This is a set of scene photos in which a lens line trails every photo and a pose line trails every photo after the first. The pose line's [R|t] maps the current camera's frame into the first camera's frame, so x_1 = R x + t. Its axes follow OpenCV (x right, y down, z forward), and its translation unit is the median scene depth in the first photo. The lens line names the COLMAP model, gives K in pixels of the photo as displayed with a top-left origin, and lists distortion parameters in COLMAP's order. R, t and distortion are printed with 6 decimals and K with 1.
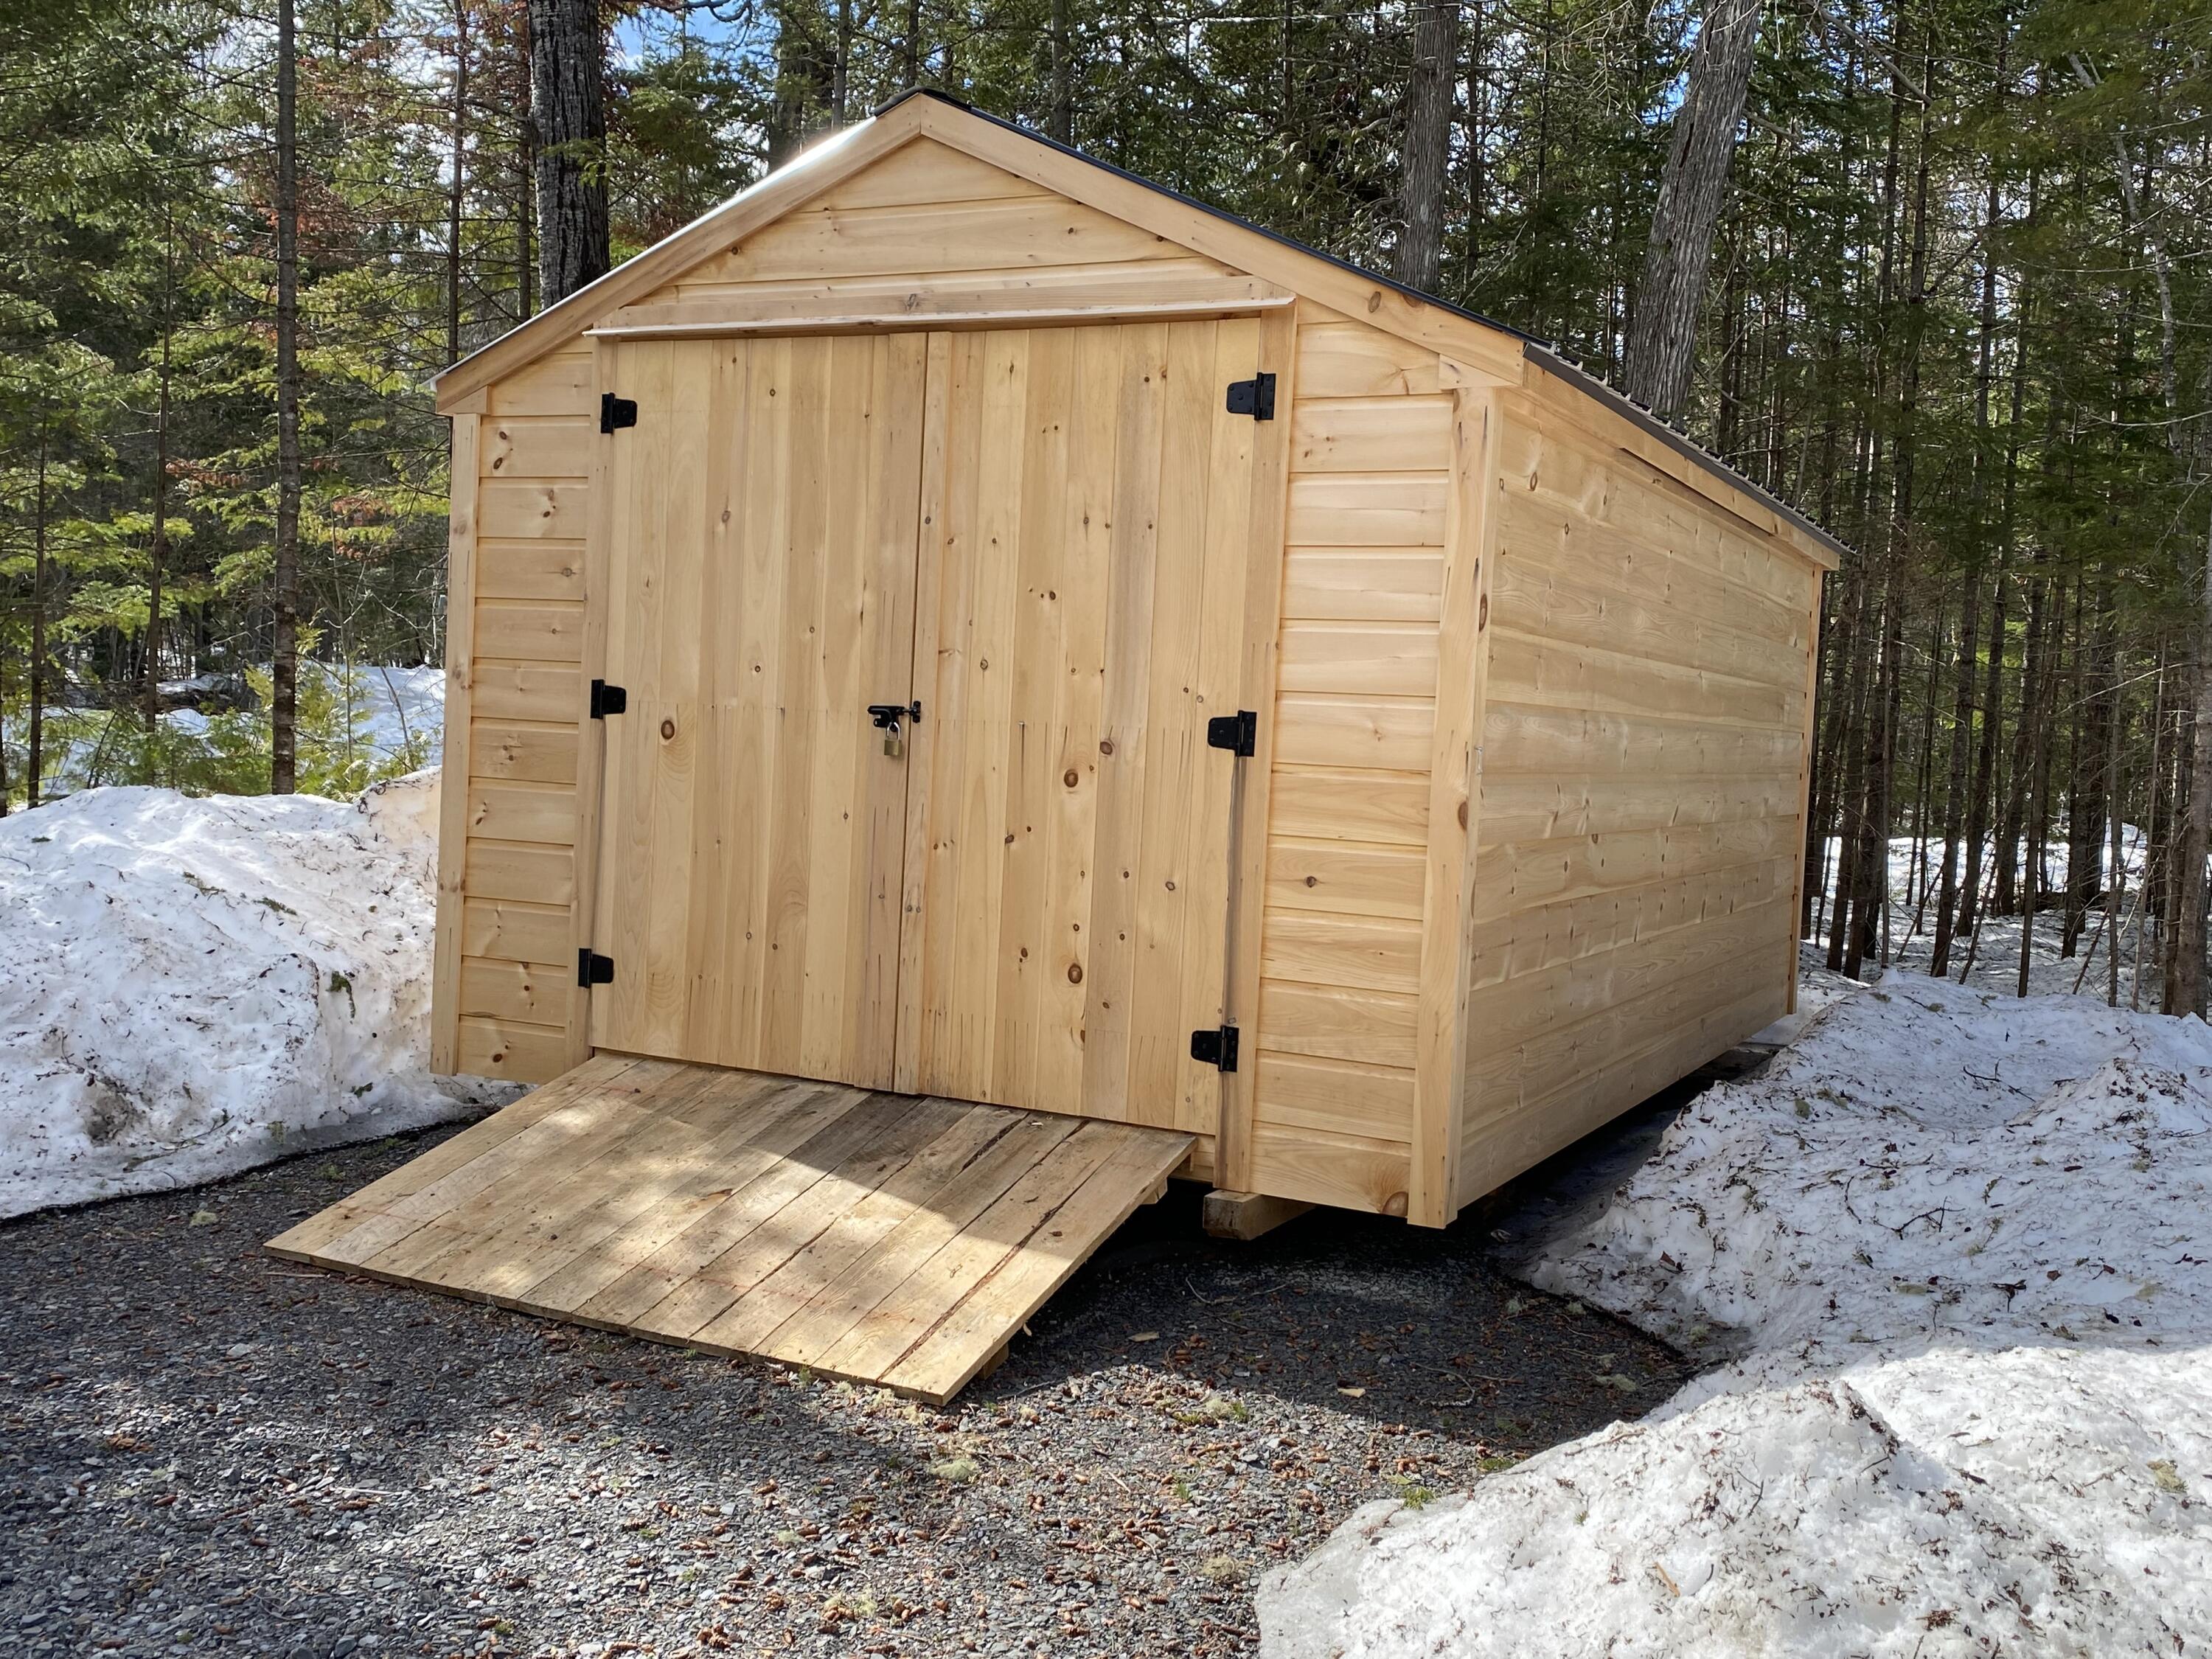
lens RADIAL K [[2137.5, 0, 1106.0], [0, 2137.5, 829.5], [0, 0, 1]] dist [0.078749, -0.197027]
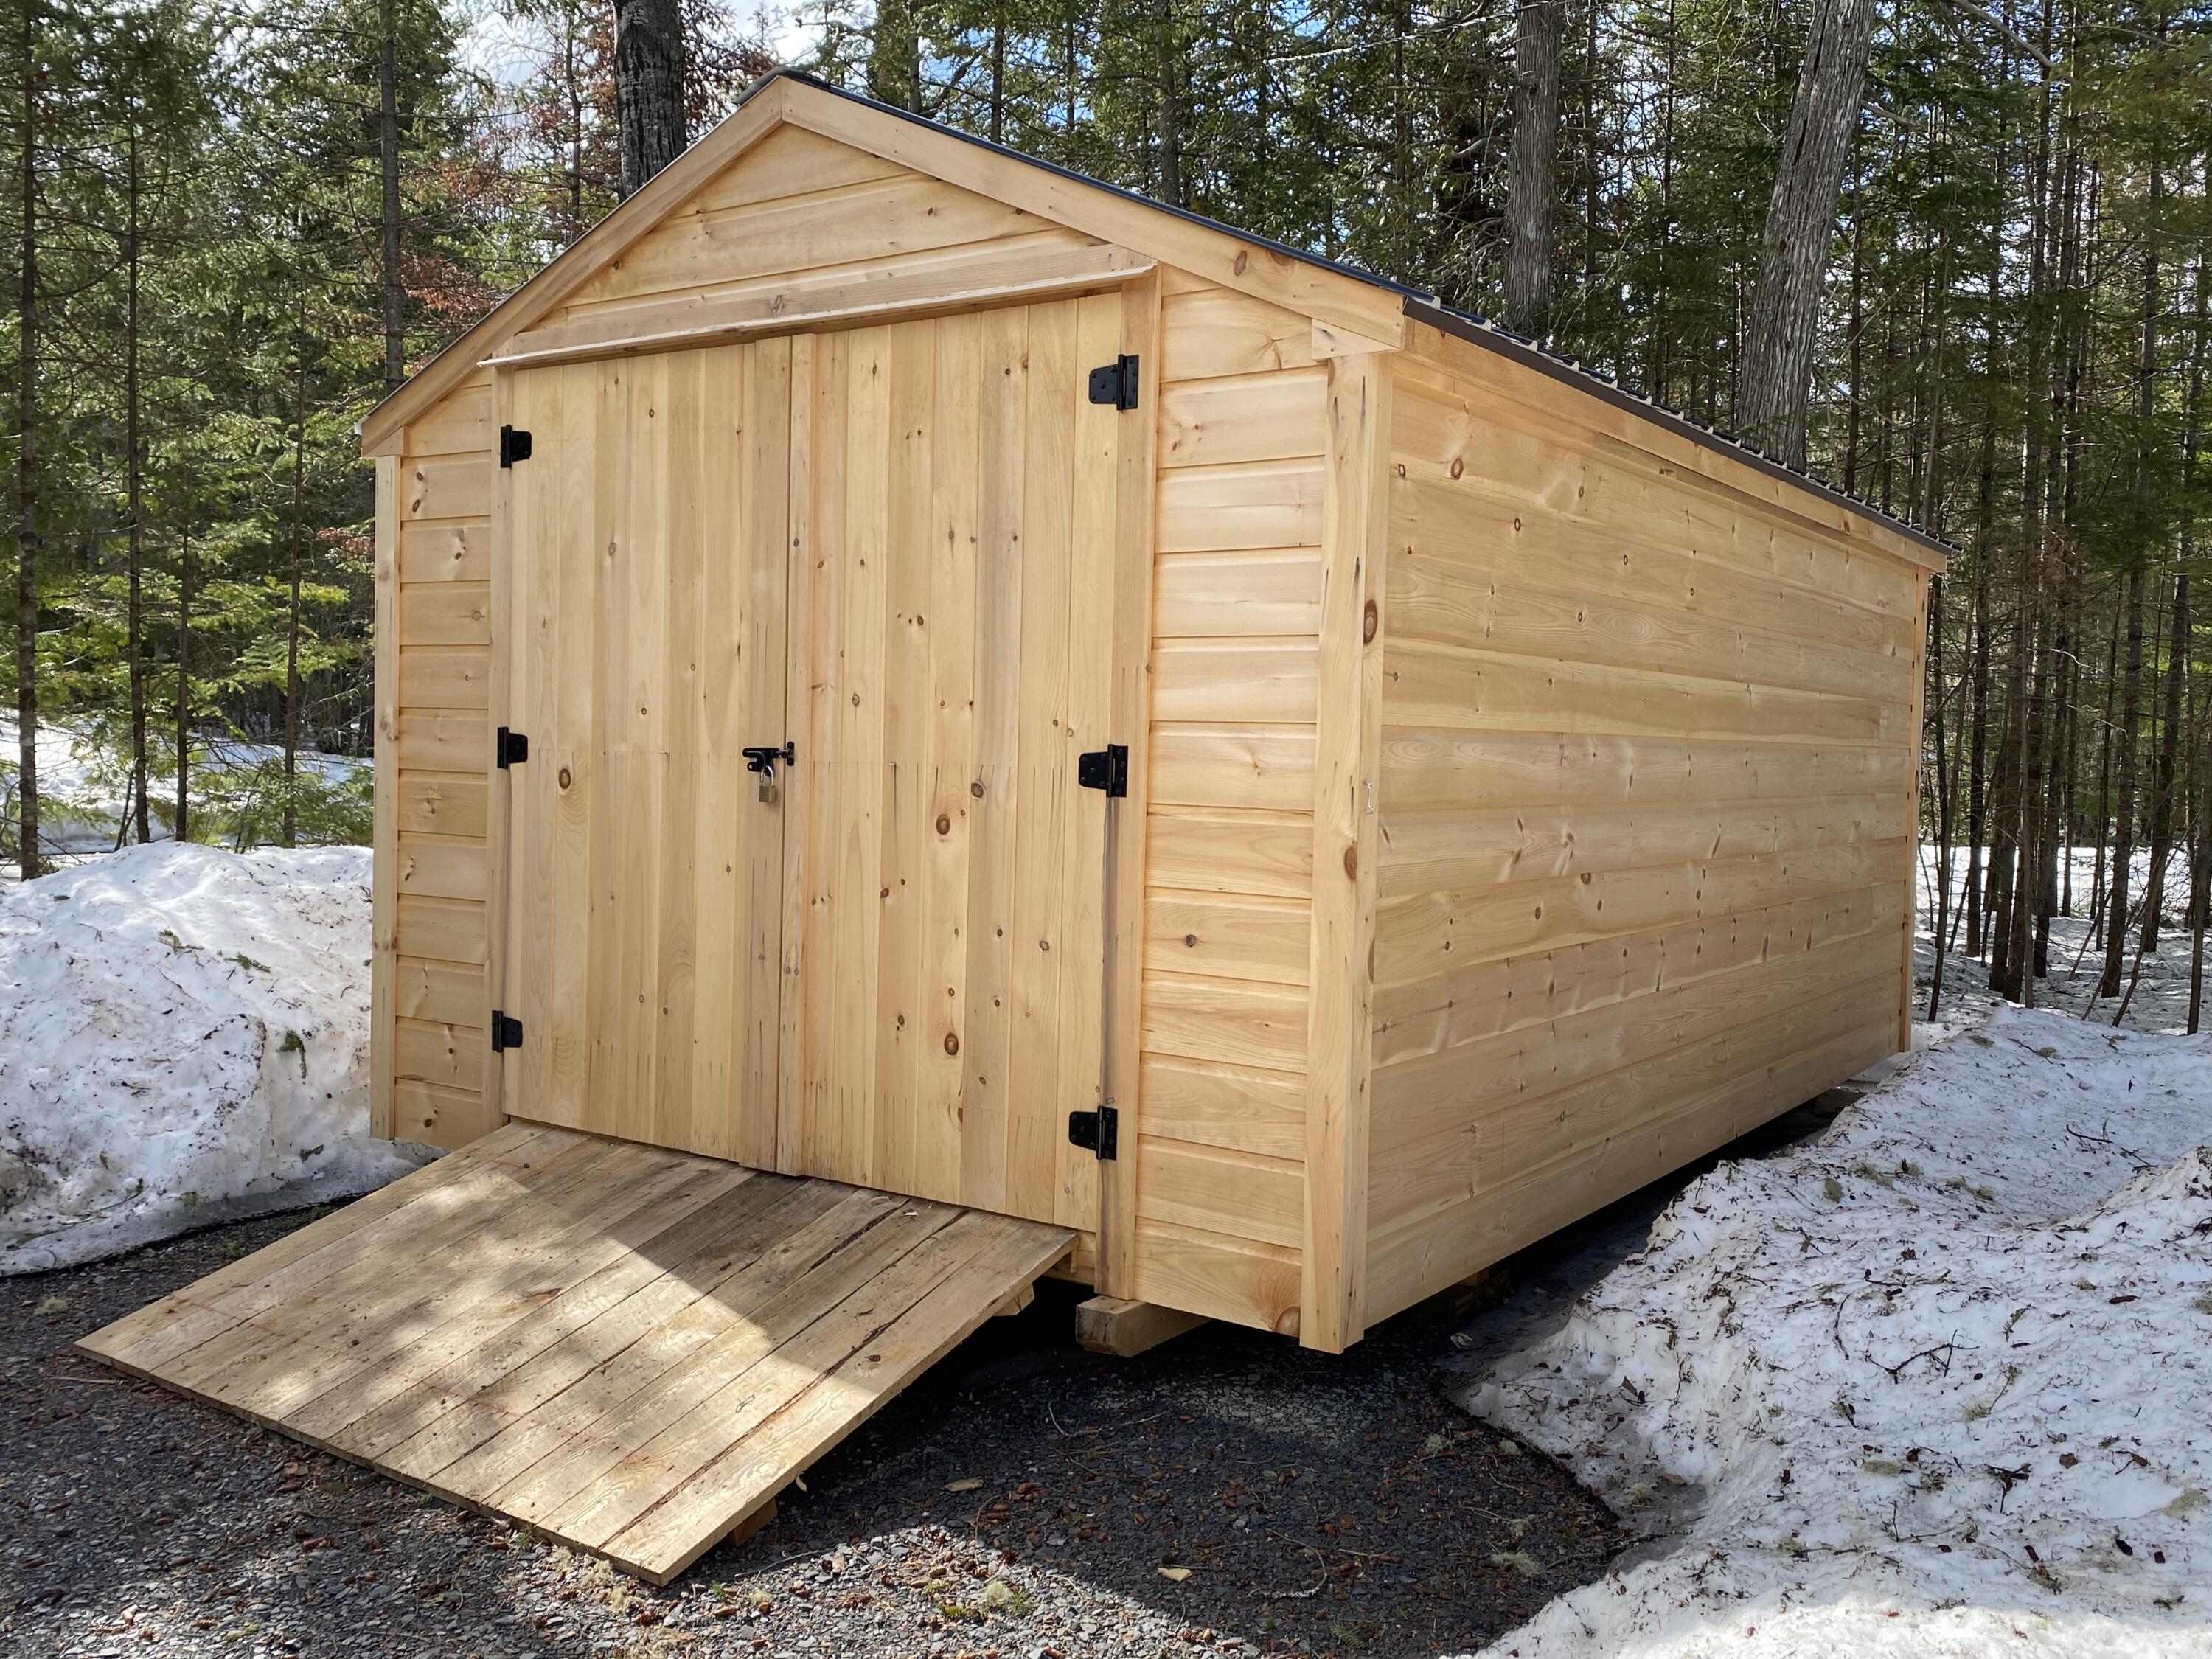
lens RADIAL K [[1919.1, 0, 1106.0], [0, 1919.1, 829.5], [0, 0, 1]] dist [0.017040, -0.013086]
pose [[0.990023, -0.018666, -0.139667, 0.162363], [0.017382, 0.999795, -0.010410, -0.012437], [0.139833, 0.007878, 0.990144, 0.220083]]
